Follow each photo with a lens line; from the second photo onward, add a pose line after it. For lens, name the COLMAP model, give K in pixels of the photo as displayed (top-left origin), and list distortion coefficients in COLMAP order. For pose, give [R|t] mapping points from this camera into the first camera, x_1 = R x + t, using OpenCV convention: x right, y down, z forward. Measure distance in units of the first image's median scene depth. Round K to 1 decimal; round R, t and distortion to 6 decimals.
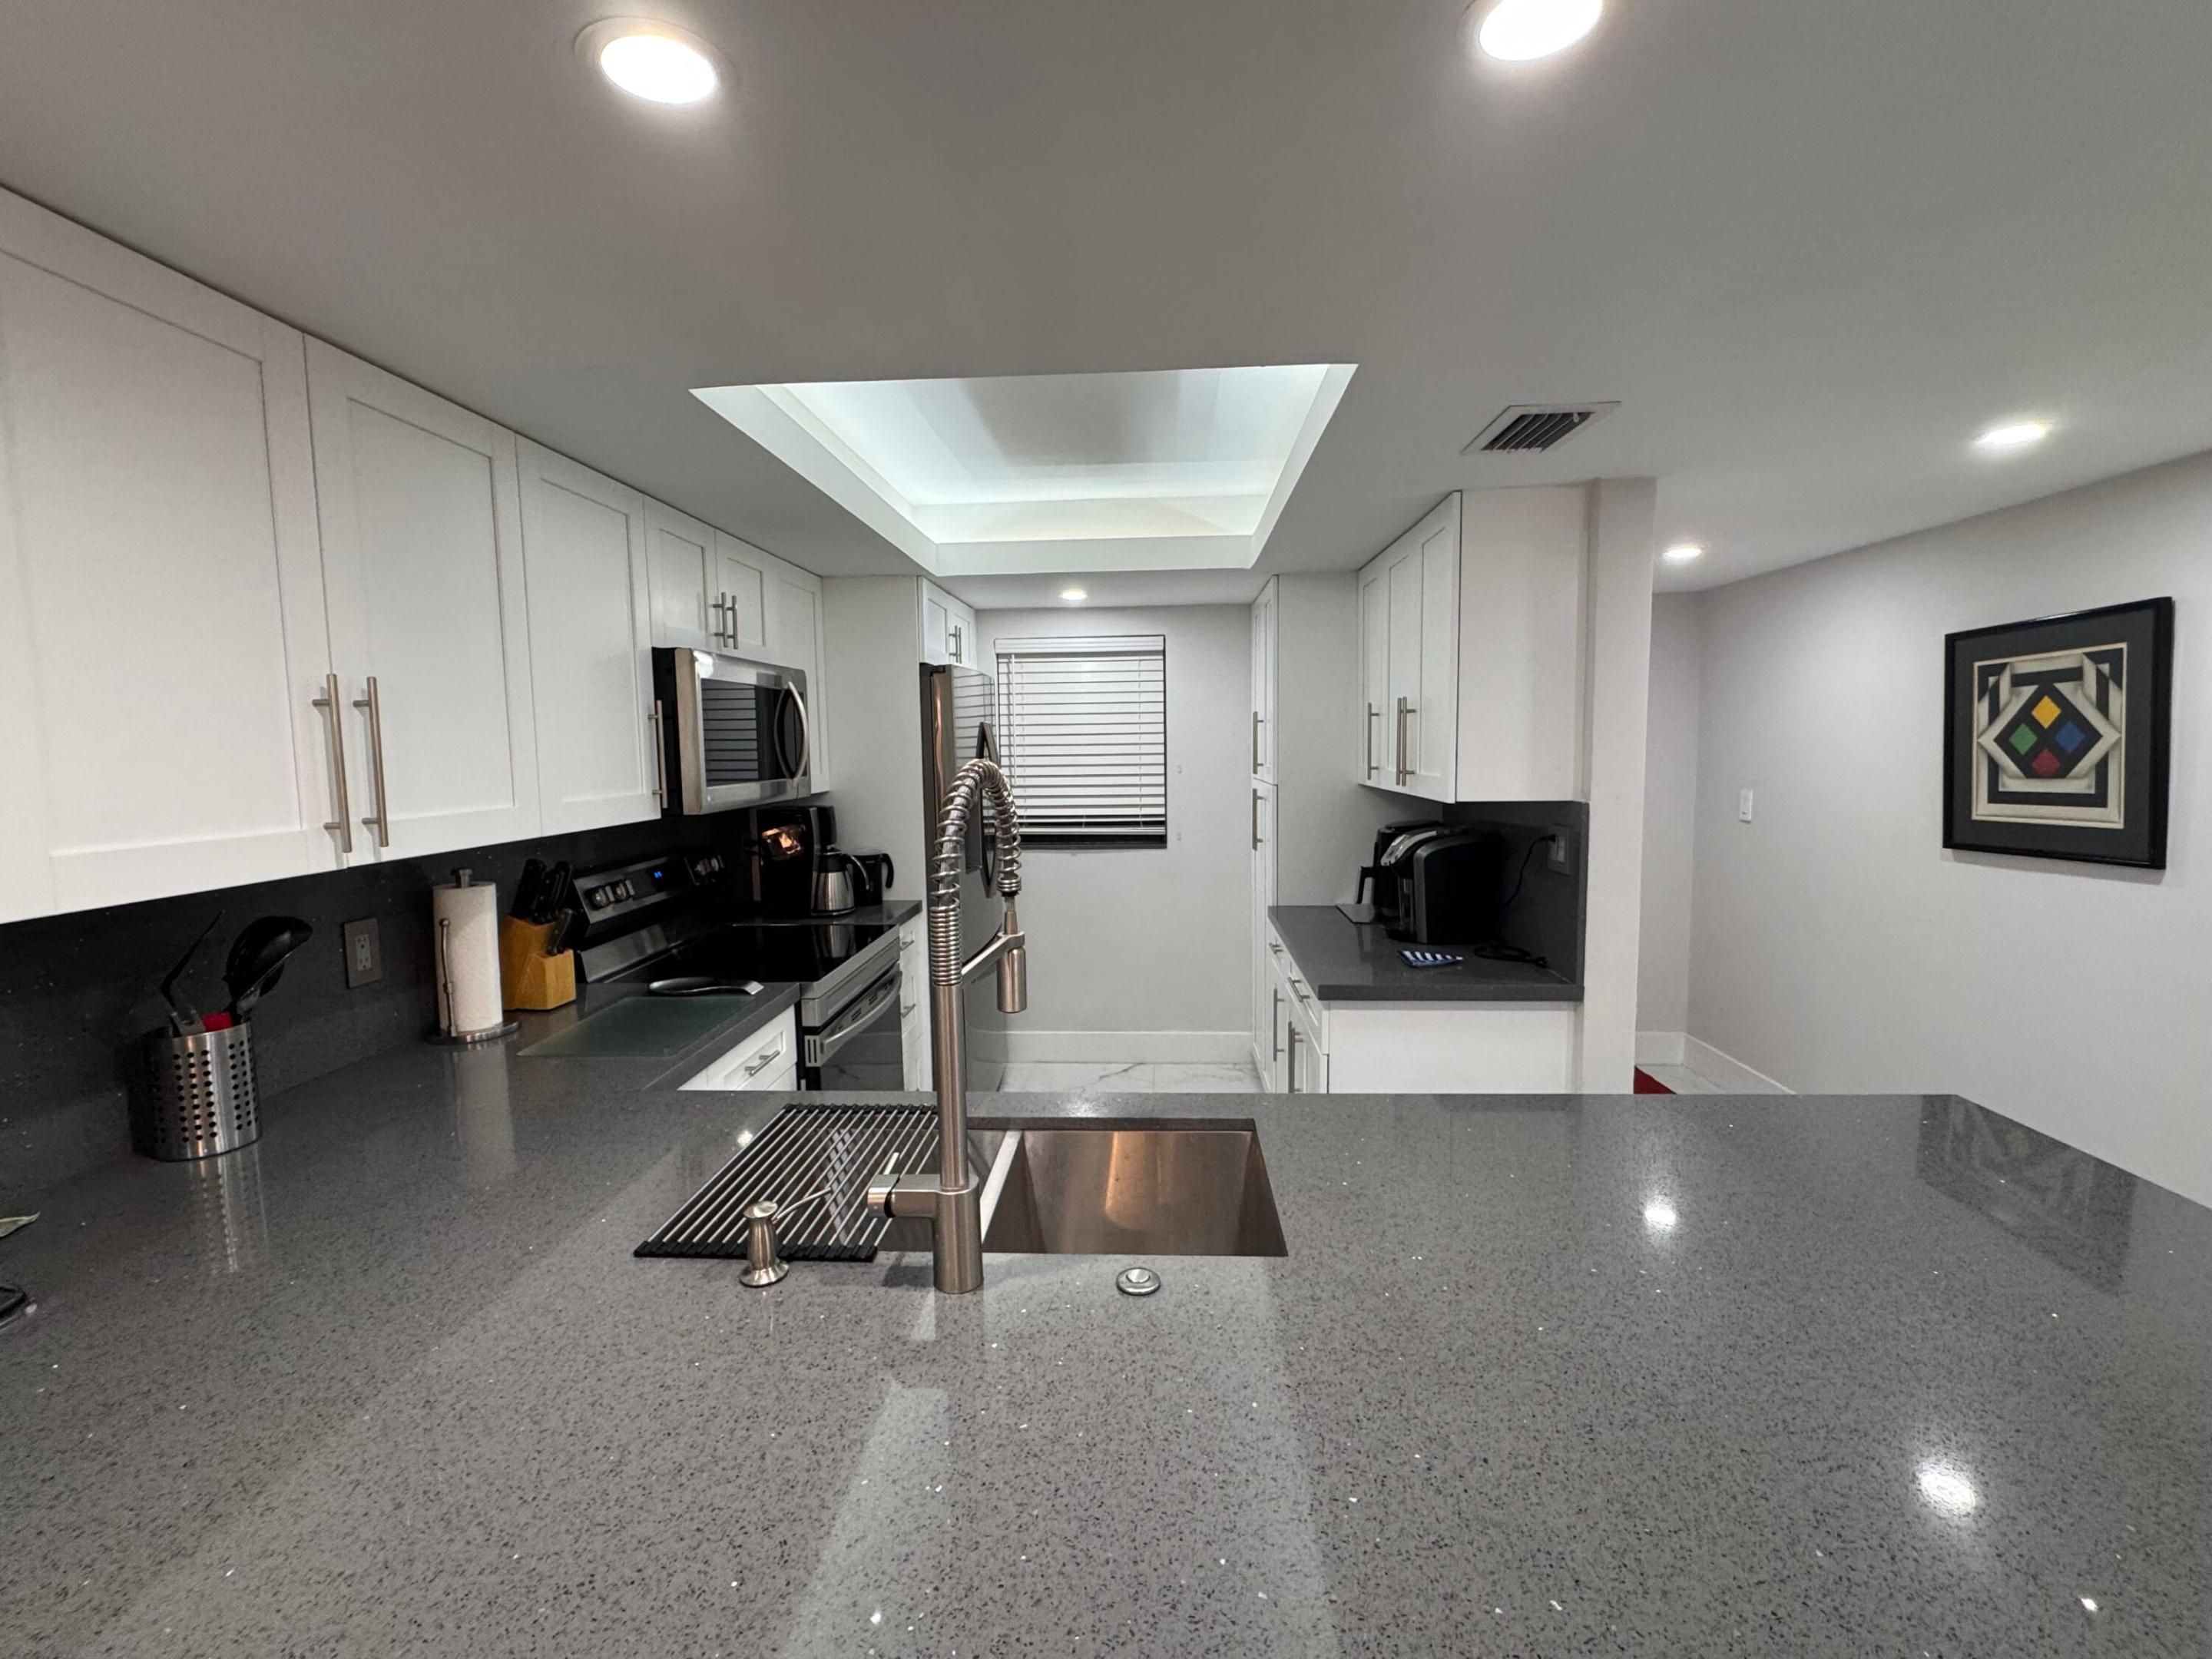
lens RADIAL K [[975.8, 0, 1106.0], [0, 975.8, 829.5], [0, 0, 1]] dist [-0.000001, -0.000006]
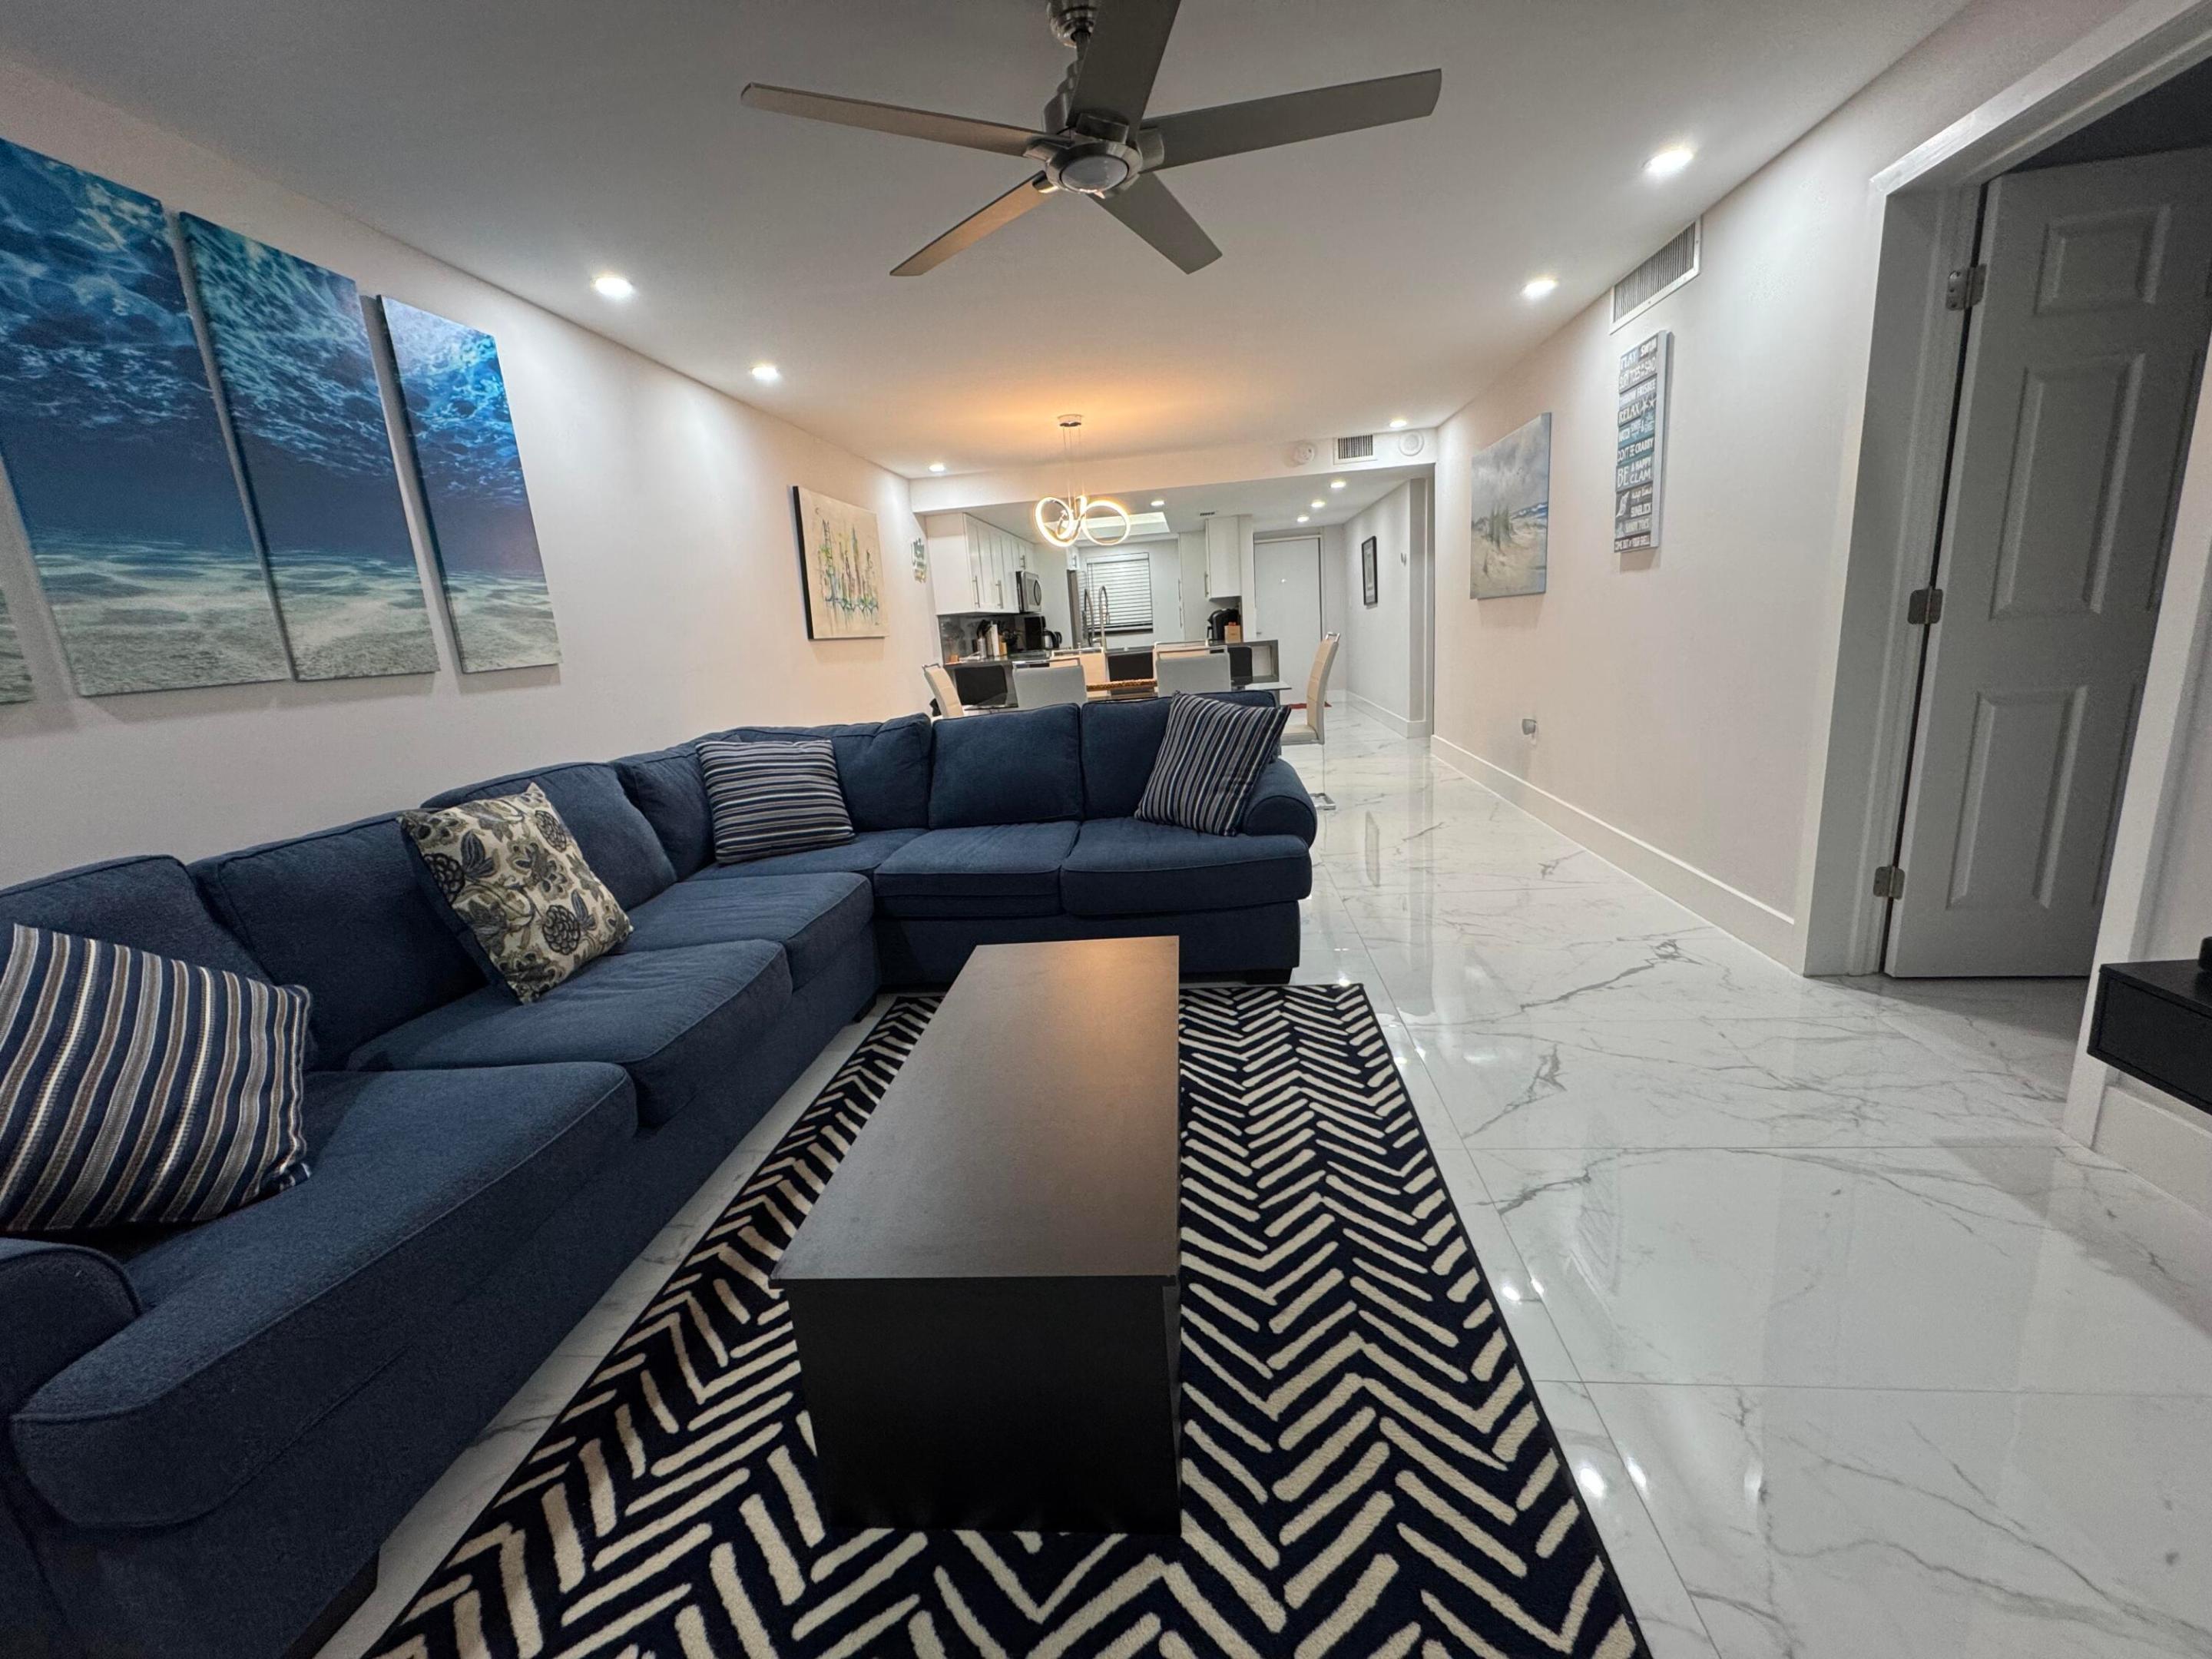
lens RADIAL K [[886.1, 0, 1102.3], [0, 886.1, 826.1], [0, 0, 1]] dist [-0.001872, 0.000506]
pose [[0.996627, -0.046628, -0.067528, 0.088905], [0.055208, 0.989797, 0.131354, 0.303872], [0.060714, -0.134639, 0.989033, -2.104215]]
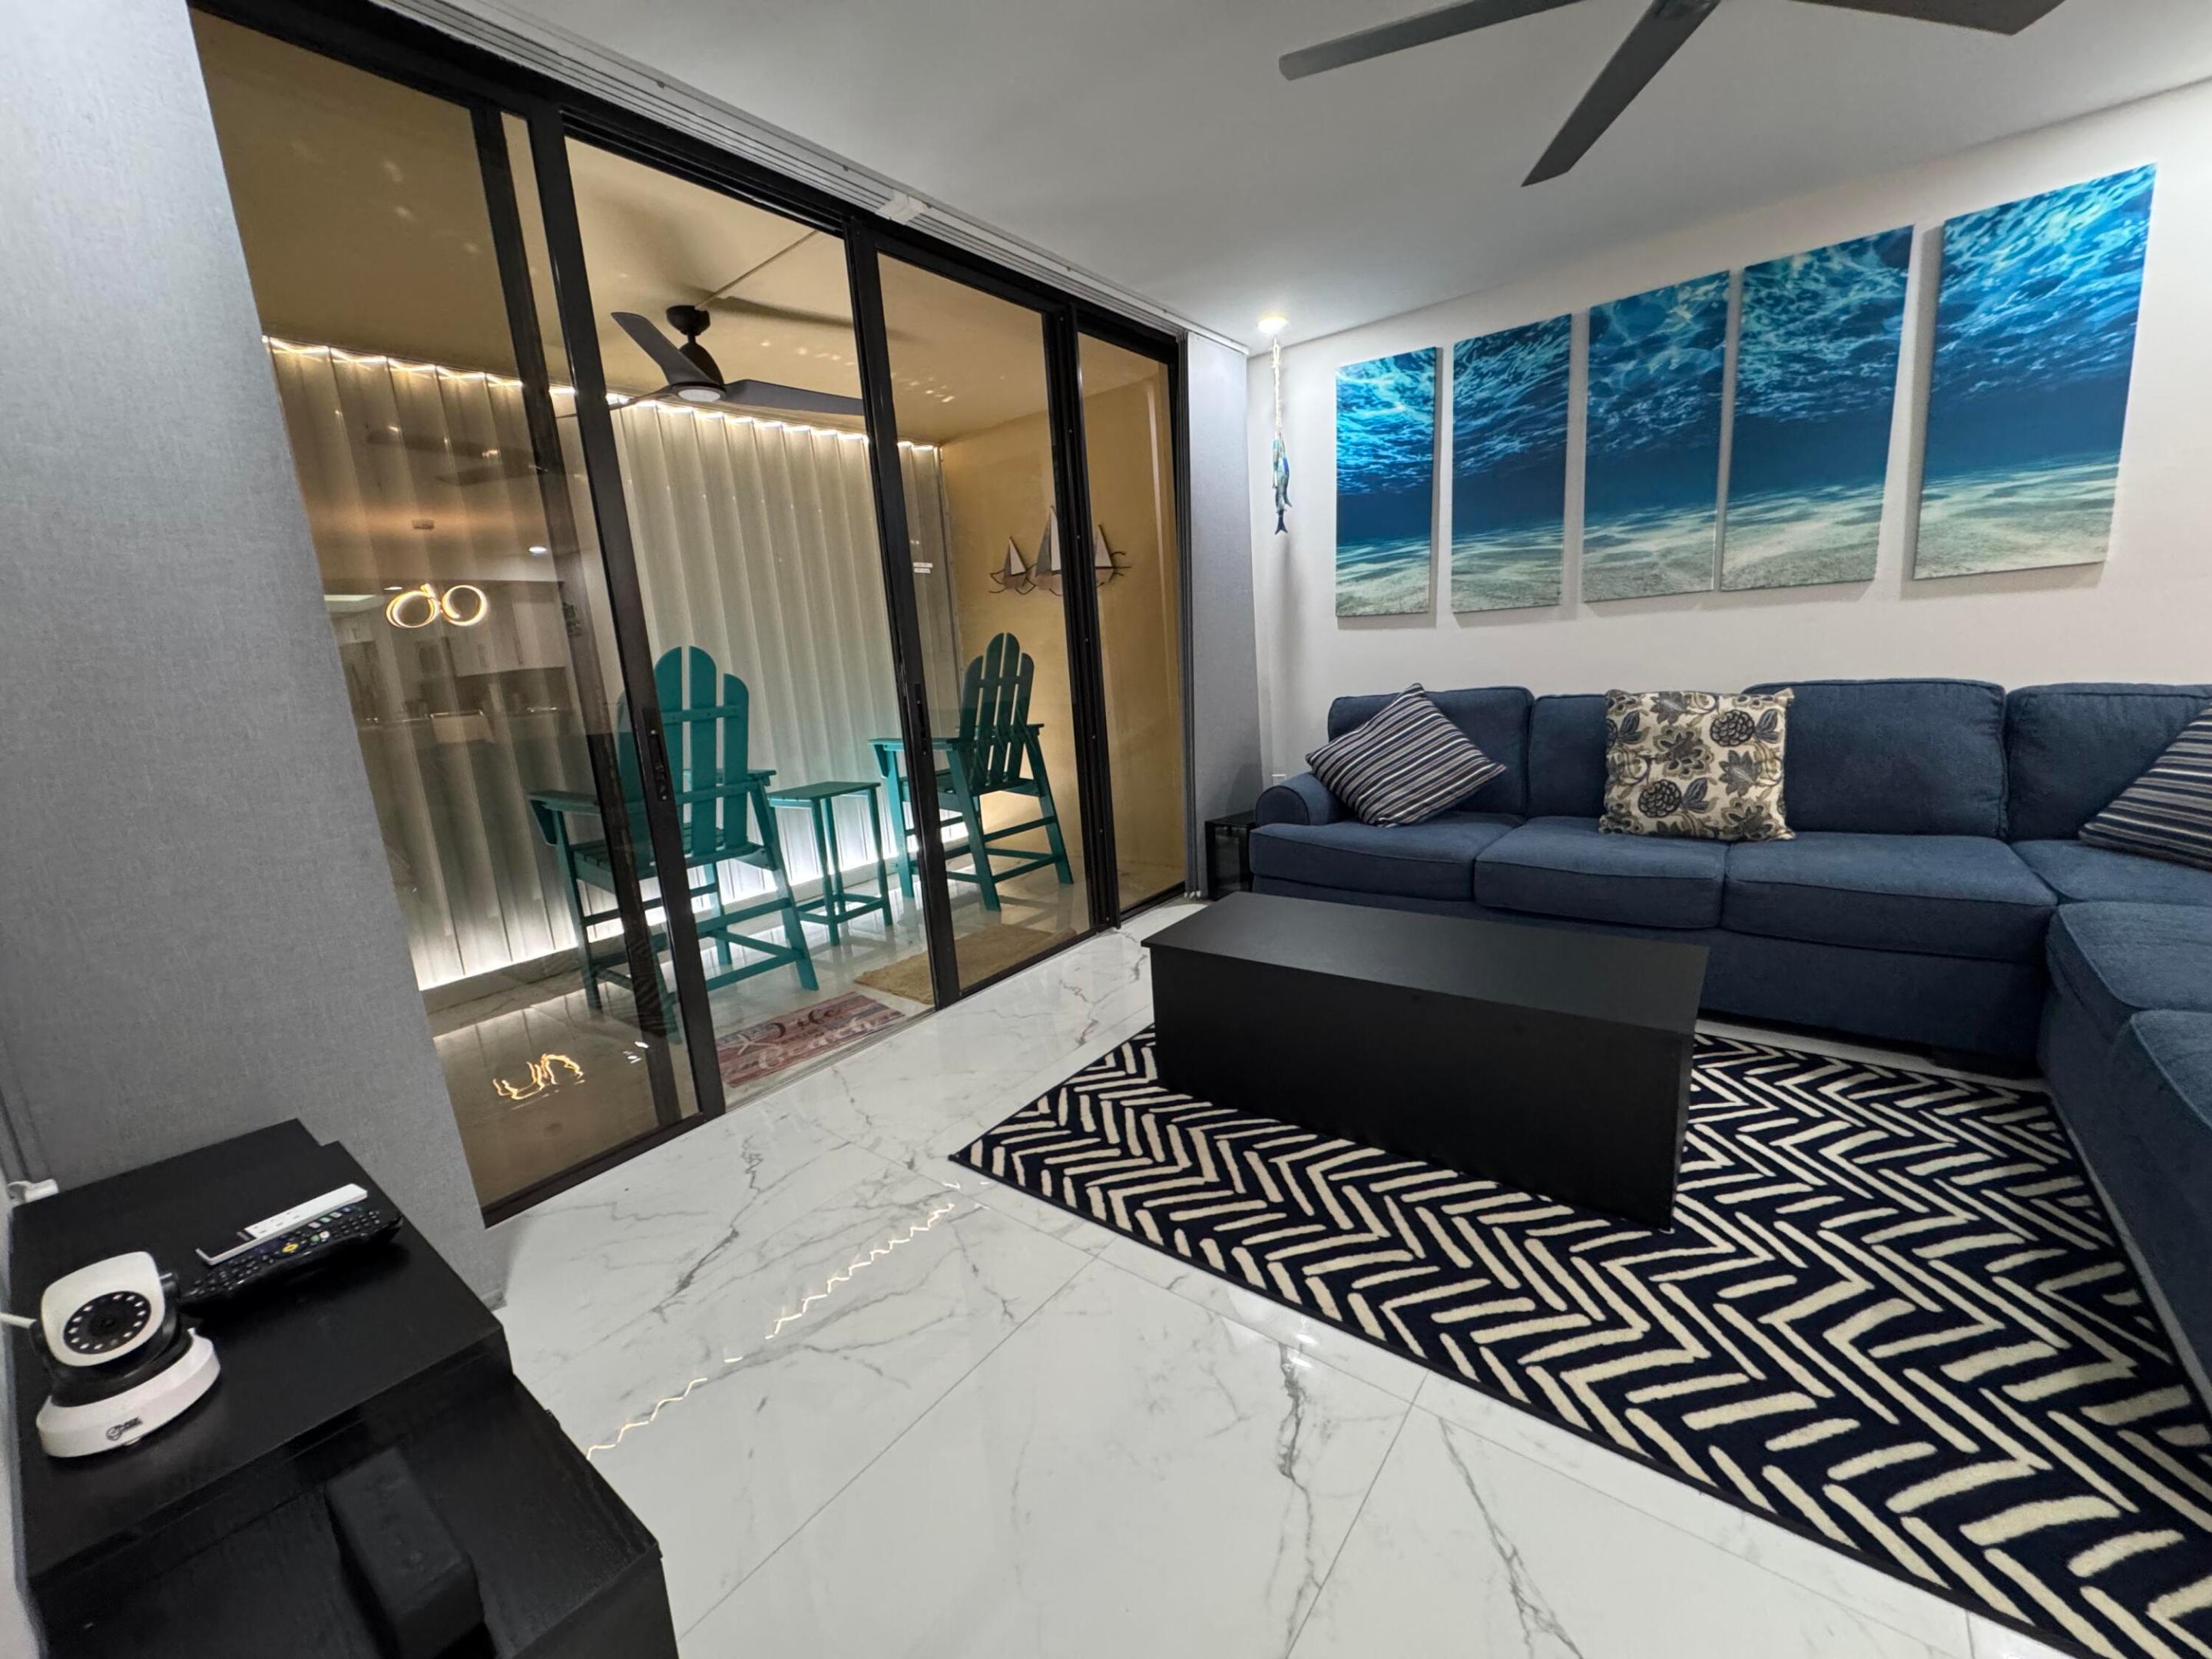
lens RADIAL K [[881.9, 0, 1100.5], [0, 881.9, 826.2], [0, 0, 1]] dist [-0.001152, -0.000388]
pose [[-0.569026, 0.216352, -0.793348, 0.632362], [0.003804, 0.965451, 0.260558, 0.244856], [0.822311, 0.145246, -0.550190, -1.461925]]
